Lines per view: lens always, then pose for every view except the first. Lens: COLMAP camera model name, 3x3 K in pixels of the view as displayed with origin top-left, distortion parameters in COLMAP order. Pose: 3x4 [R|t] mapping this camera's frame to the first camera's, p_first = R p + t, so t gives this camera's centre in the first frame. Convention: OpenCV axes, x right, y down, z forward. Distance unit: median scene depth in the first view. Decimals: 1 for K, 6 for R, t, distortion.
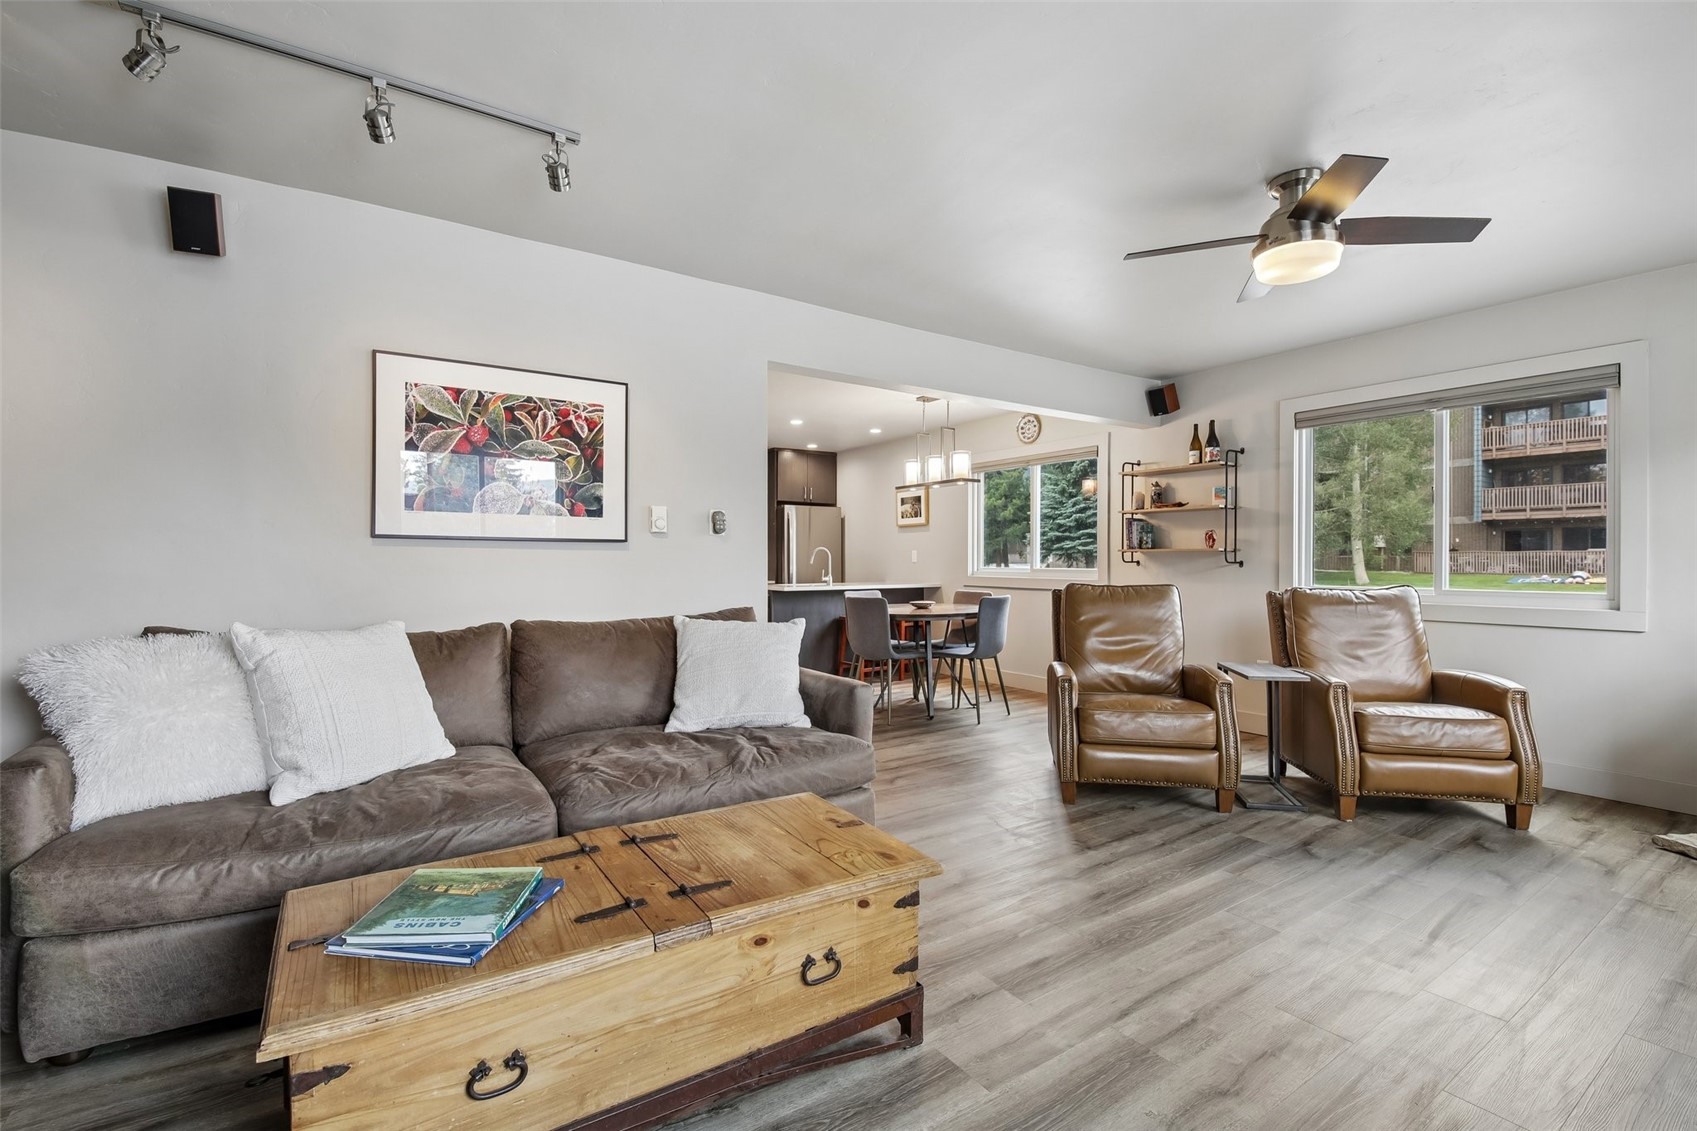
lens RADIAL K [[744.0, 0, 837.8], [0, 744.0, 565.0], [0, 0, 1]] dist [-0.004887, -0.005224]
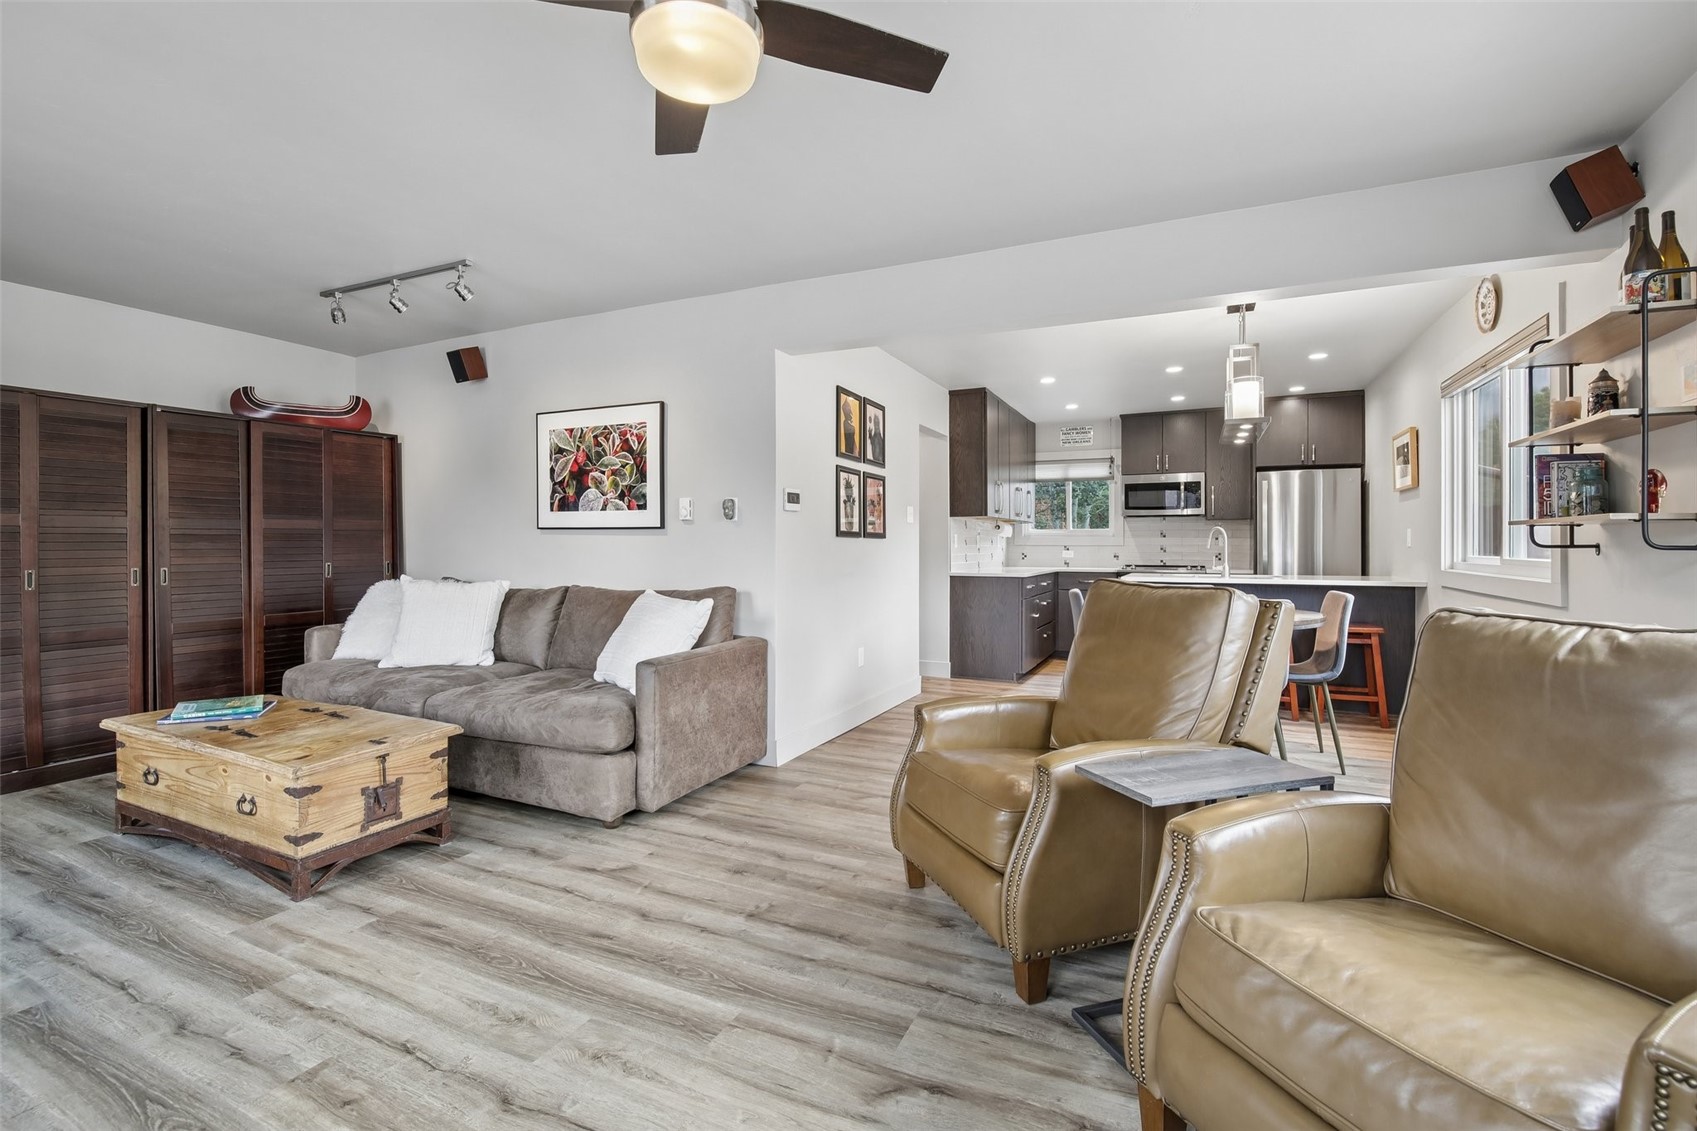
lens RADIAL K [[744.0, 0, 839.8], [0, 744.0, 554.0], [0, 0, 1]] dist [-0.004887, -0.005224]
pose [[0.519848, 0.011745, -0.854178, 0.947598], [-0.005957, 0.999931, 0.010123, -0.002867], [0.854238, -0.000174, 0.519882, 0.615378]]
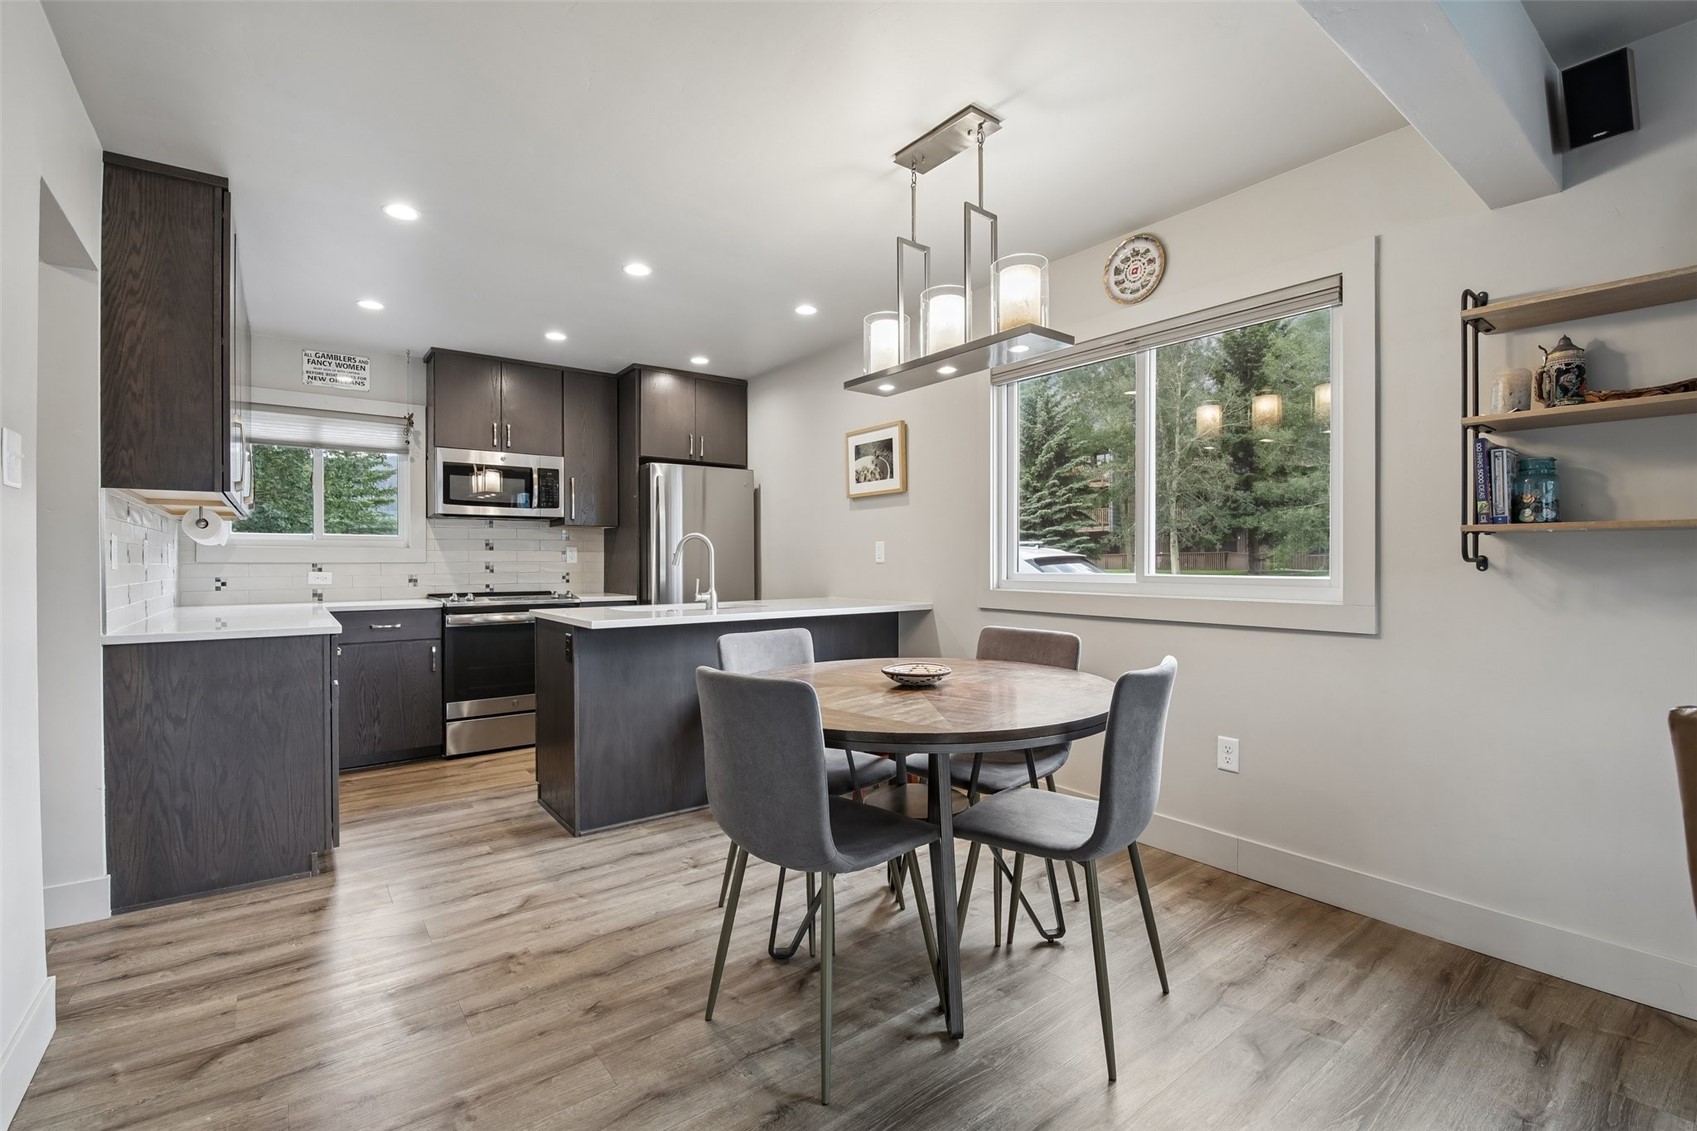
lens RADIAL K [[744.0, 0, 840.5], [0, 744.0, 565.9], [0, 0, 1]] dist [-0.004887, -0.005224]
pose [[0.997569, -0.003460, 0.069604, 0.087933], [0.003444, 0.999994, 0.000357, -0.003736], [-0.069605, -0.000117, 0.997575, 1.115119]]
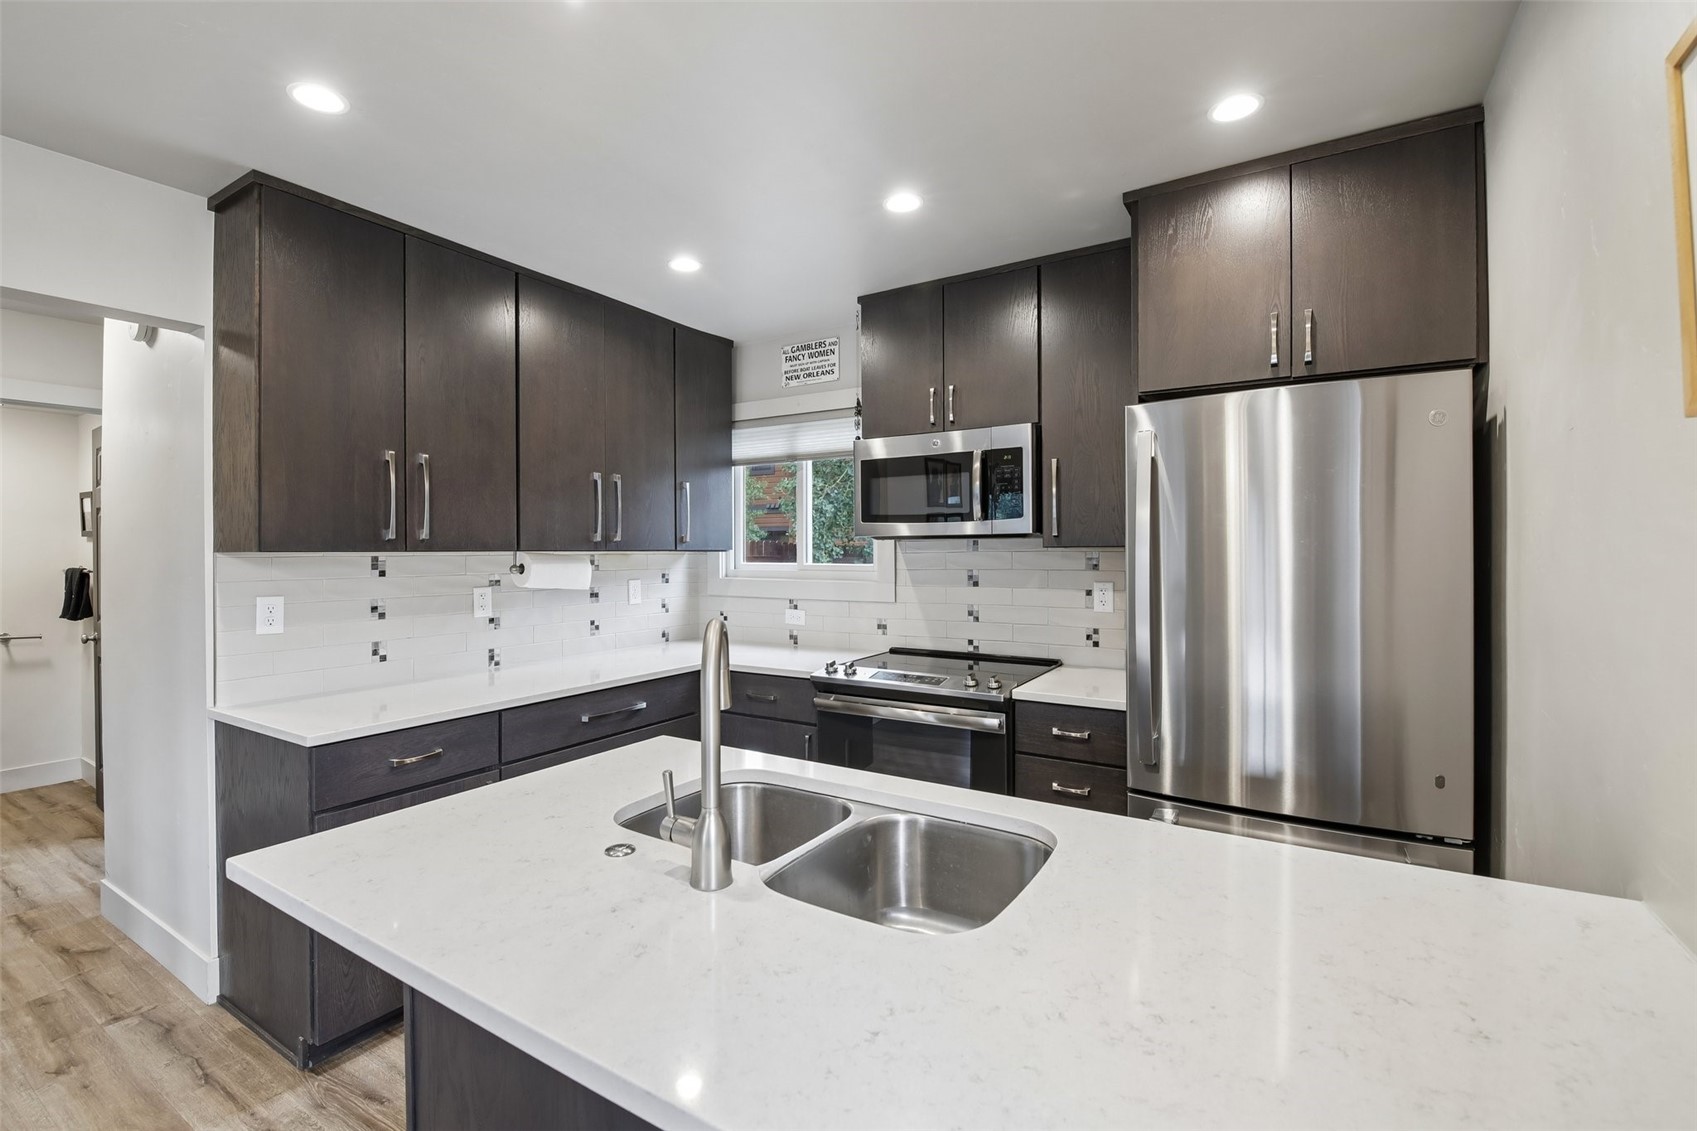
lens RADIAL K [[744.0, 0, 840.6], [0, 744.0, 558.1], [0, 0, 1]] dist [-0.004887, -0.005224]
pose [[0.422708, 0.006426, -0.906243, 0.293182], [-0.000793, 0.999977, 0.006721, -0.083483], [0.906266, -0.002122, 0.422703, 2.139002]]
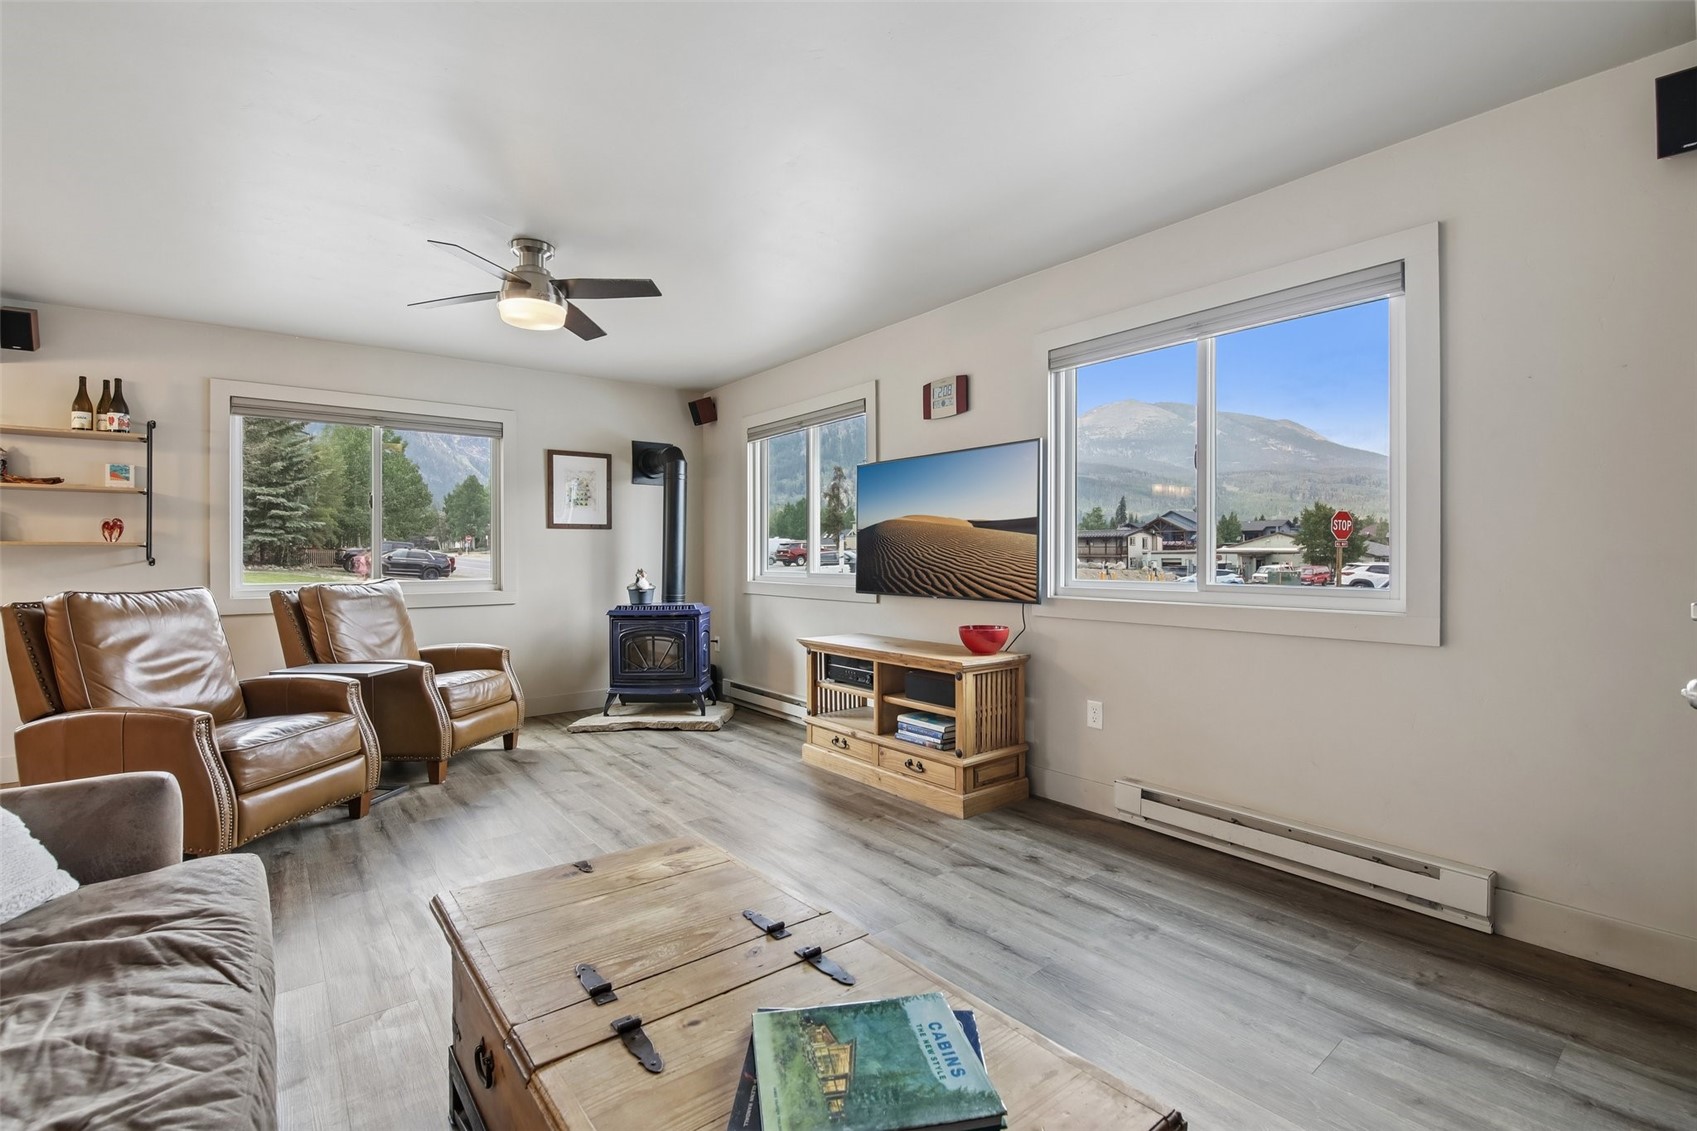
lens RADIAL K [[744.0, 0, 845.9], [0, 744.0, 557.8], [0, 0, 1]] dist [-0.004887, -0.005224]
pose [[-0.083365, -0.001233, 0.996518, -0.513174], [0.007399, 0.999971, 0.001856, -0.002589], [-0.996492, 0.007528, -0.083354, 0.463001]]
